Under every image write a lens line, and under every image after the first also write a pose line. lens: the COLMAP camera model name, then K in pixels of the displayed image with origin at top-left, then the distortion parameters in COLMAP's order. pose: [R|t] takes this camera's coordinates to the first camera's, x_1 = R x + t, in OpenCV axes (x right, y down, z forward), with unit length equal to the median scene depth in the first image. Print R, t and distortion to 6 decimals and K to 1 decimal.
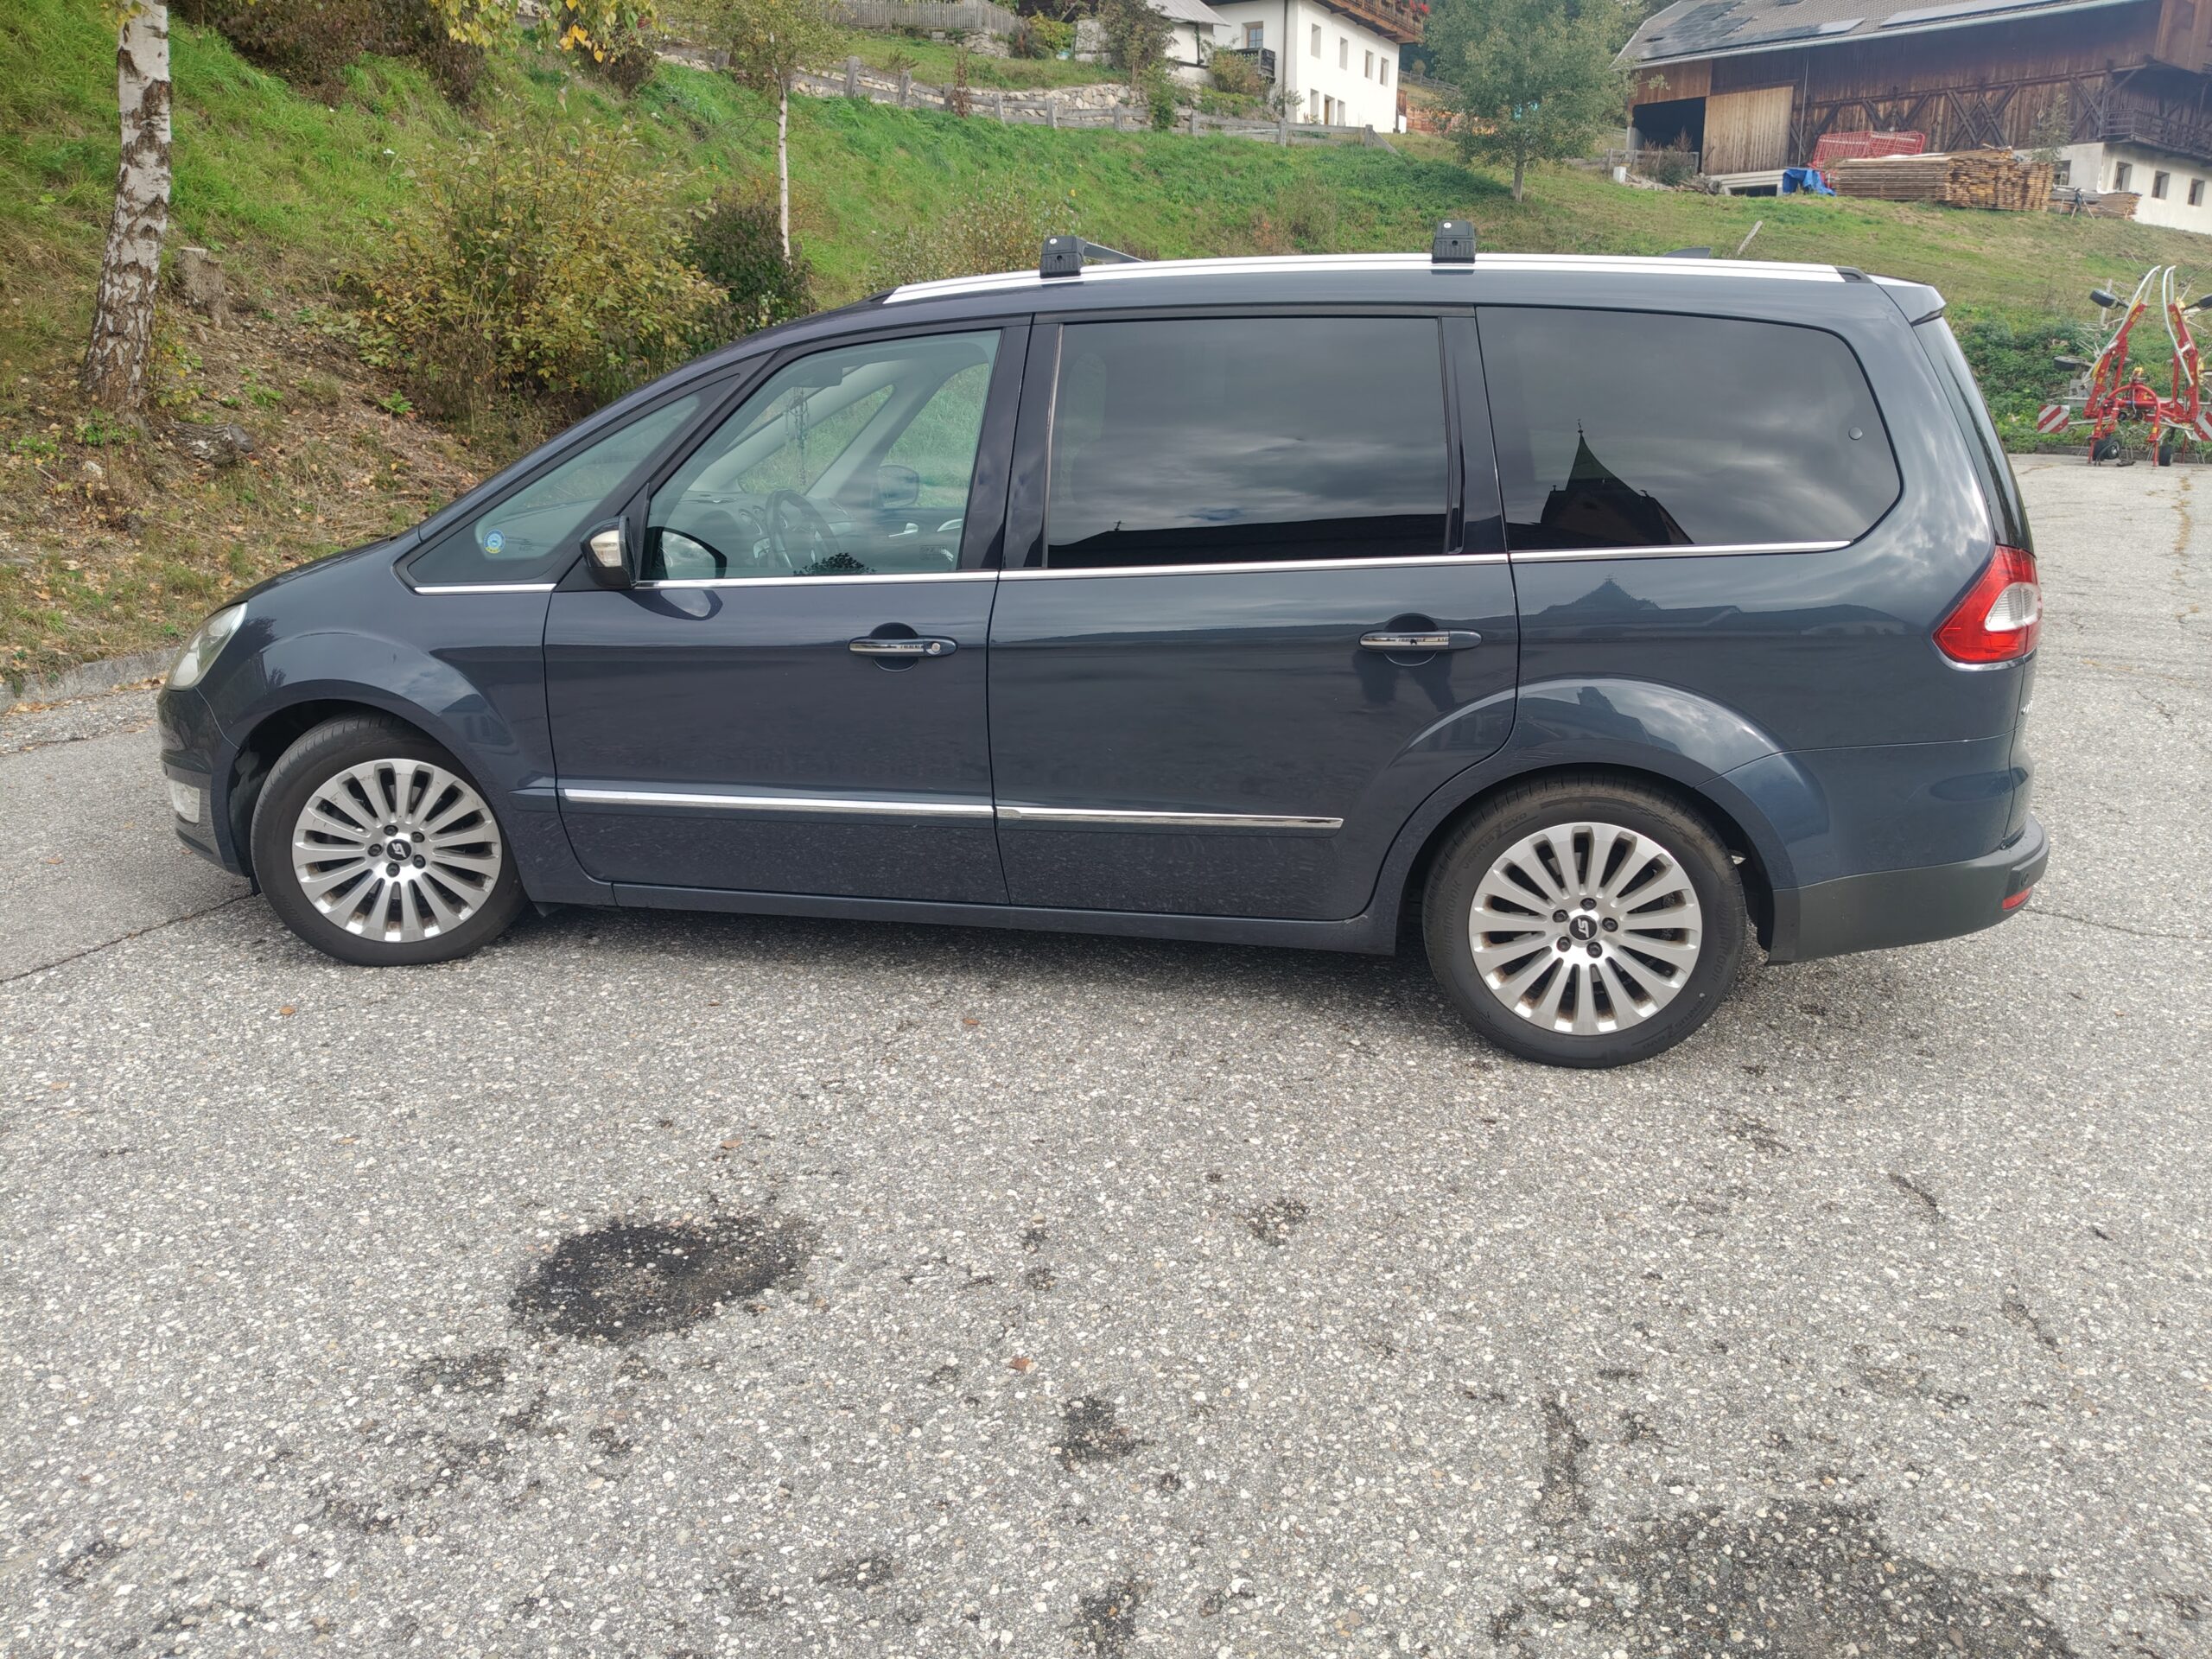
lens RADIAL K [[1679.2, 0, 1099.5], [0, 1679.2, 832.6], [0, 0, 1]] dist [0.000364, -0.019175]
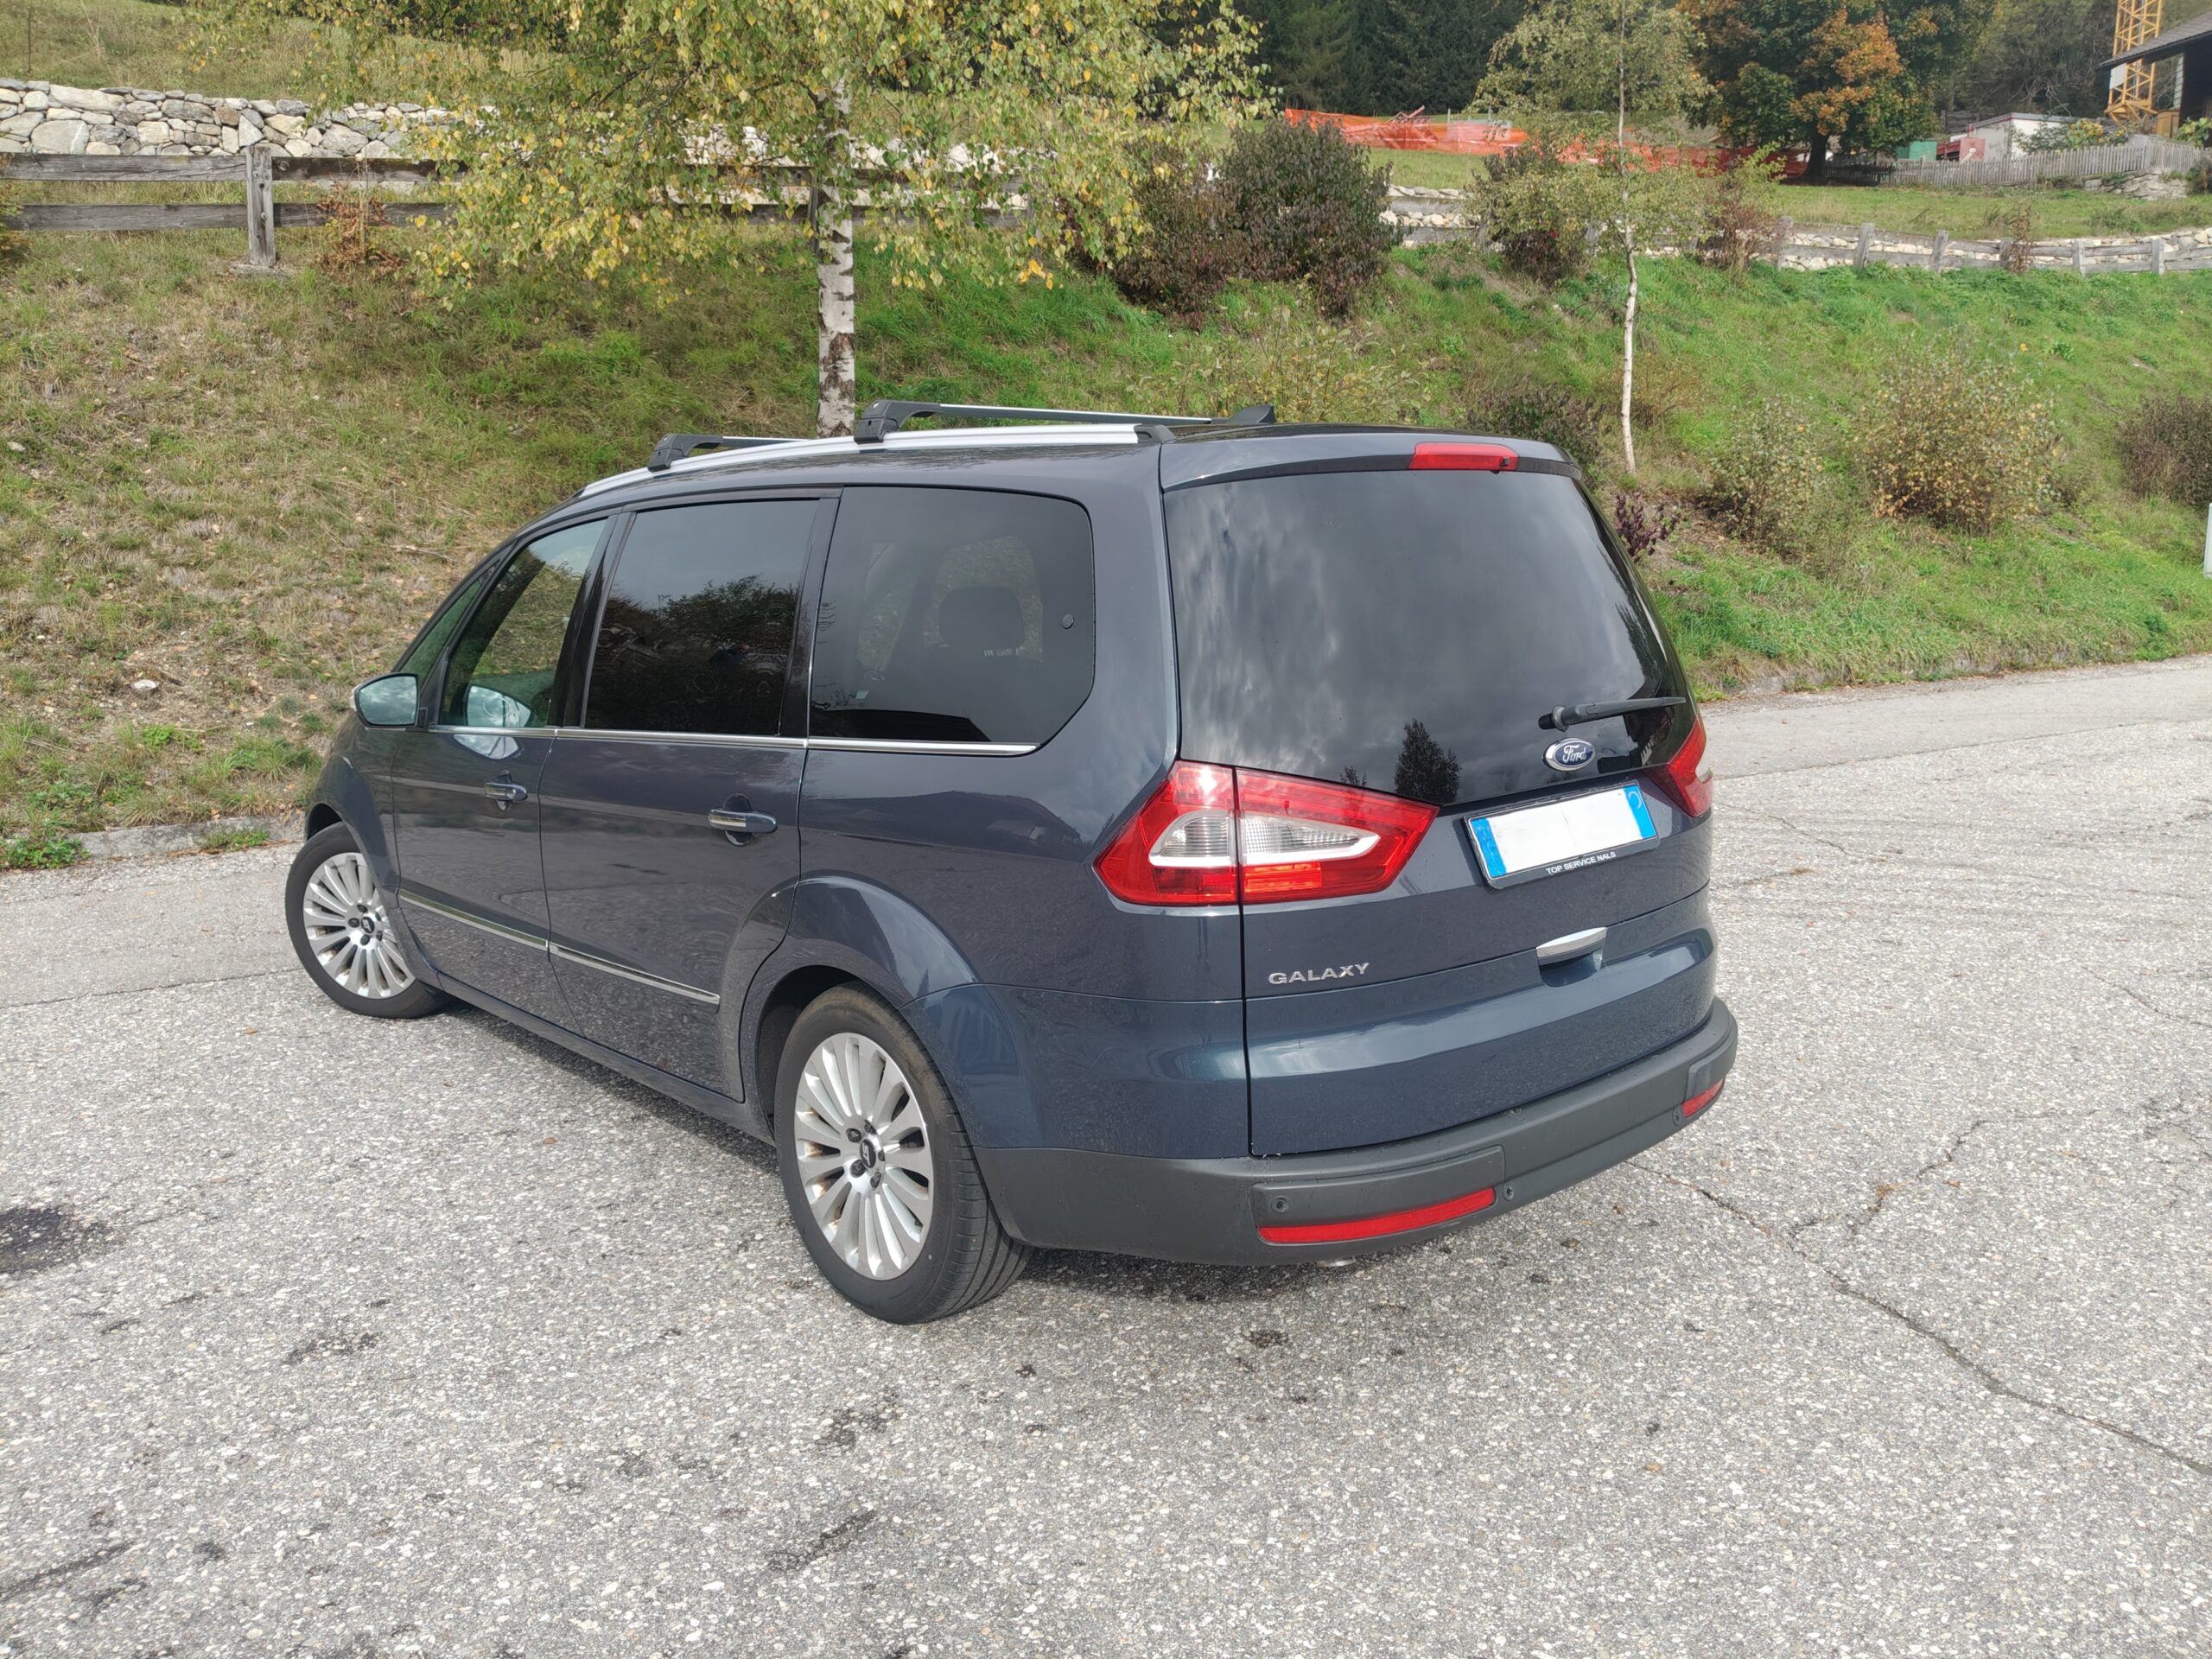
lens RADIAL K [[1679.2, 0, 1103.3], [0, 1679.2, 820.2], [0, 0, 1]] dist [0.000364, -0.019175]
pose [[0.802186, 0.082865, -0.591296, 0.883715], [-0.146752, 0.987307, -0.060731, -0.082154], [0.578759, 0.135491, 0.804164, 0.316198]]
